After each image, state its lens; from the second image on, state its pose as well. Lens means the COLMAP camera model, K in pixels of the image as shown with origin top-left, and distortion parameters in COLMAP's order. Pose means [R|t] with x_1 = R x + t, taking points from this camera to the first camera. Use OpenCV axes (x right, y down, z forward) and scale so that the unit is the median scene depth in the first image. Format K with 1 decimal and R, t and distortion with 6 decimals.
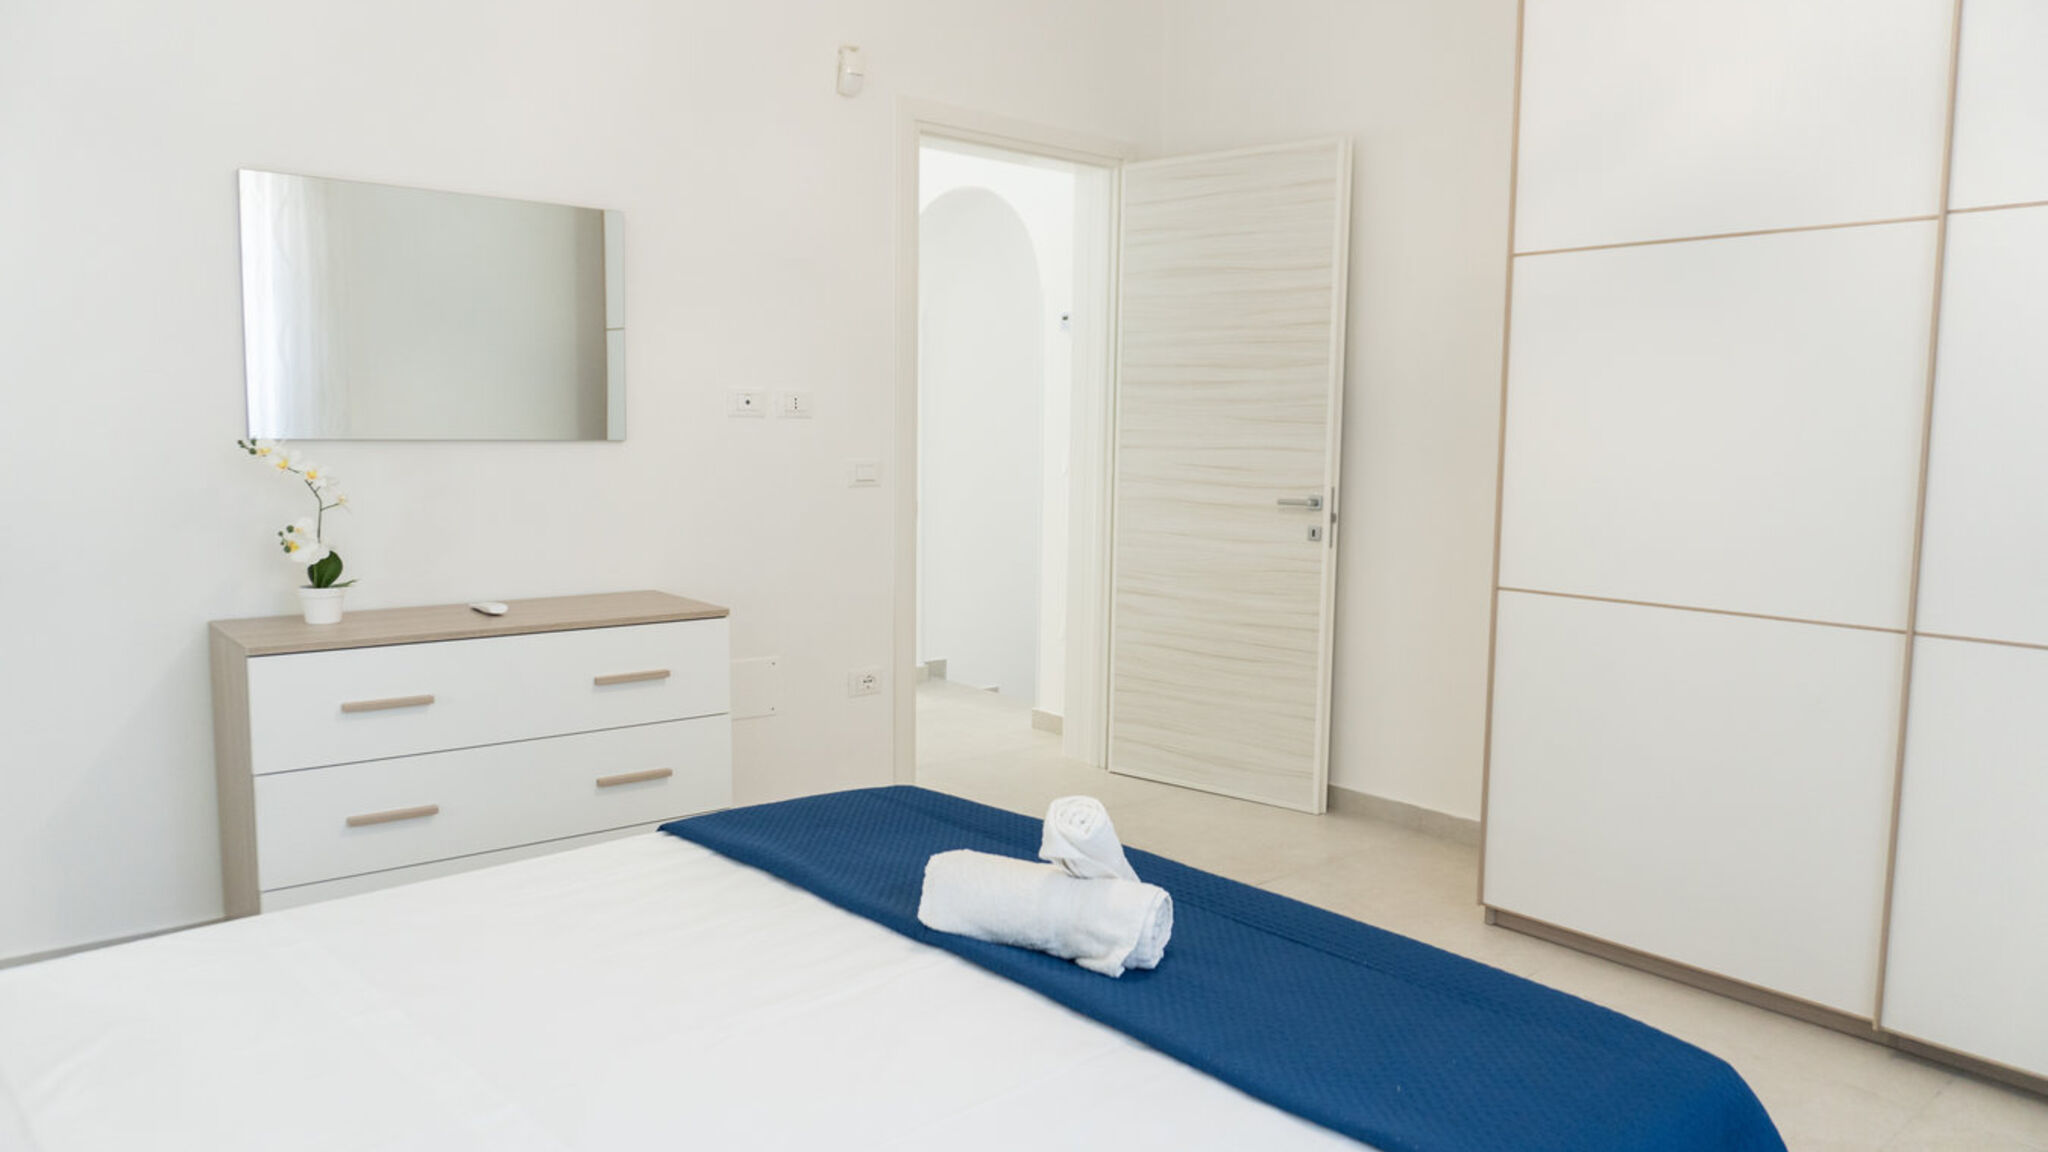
lens RADIAL K [[1386.5, 0, 1023.0], [0, 1386.5, 565.9], [0, 0, 1]] dist [-0.012741, -0.004978]
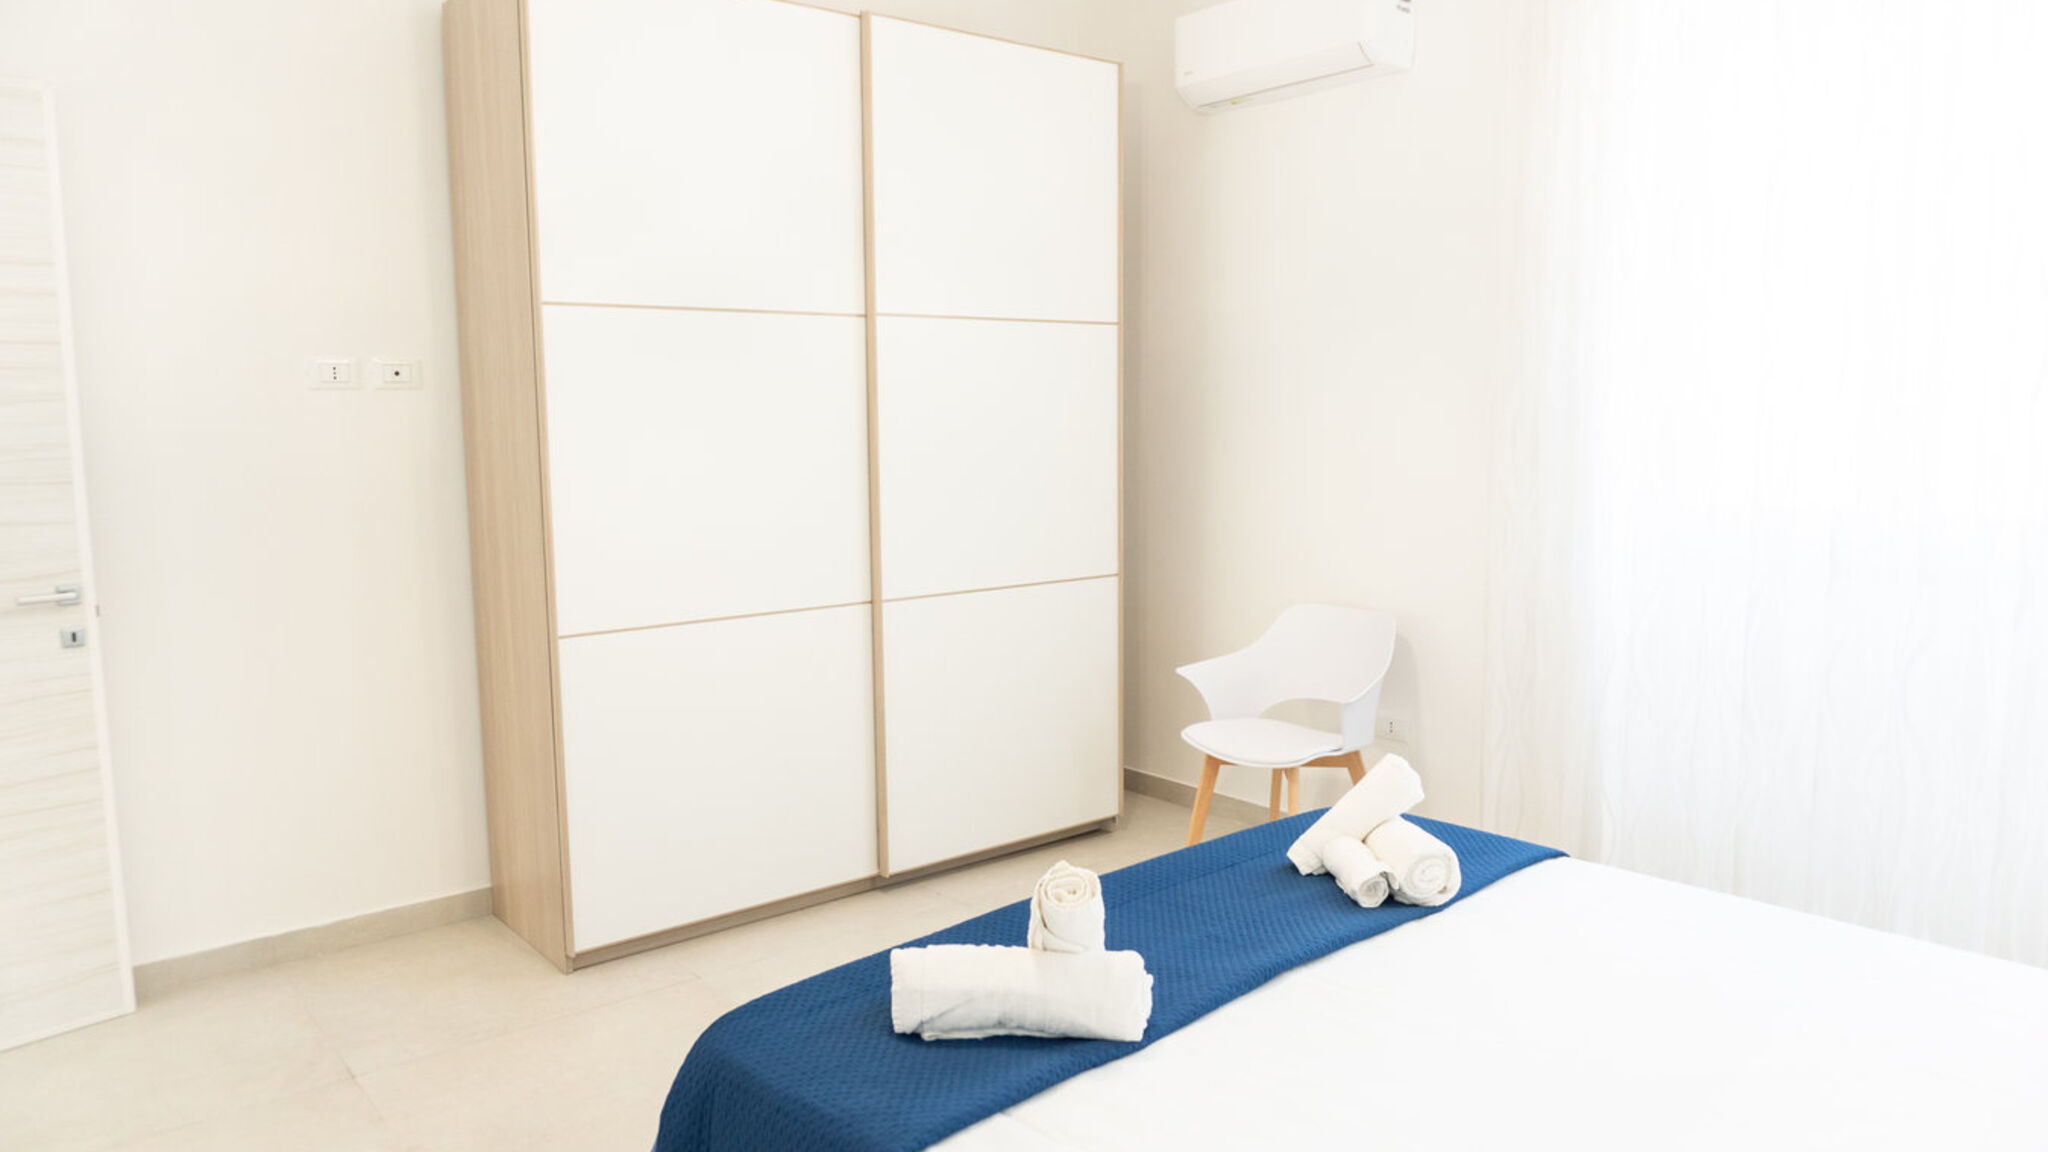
lens RADIAL K [[1411.1, 0, 1024.0], [0, 1411.1, 576.0], [0, 0, 1]] dist [-0.015329, -0.004882]
pose [[-0.002594, -0.130262, 0.991476, -0.652935], [0.113156, 0.985073, 0.129717, -0.120763], [-0.993574, 0.112528, 0.012184, 0.650856]]
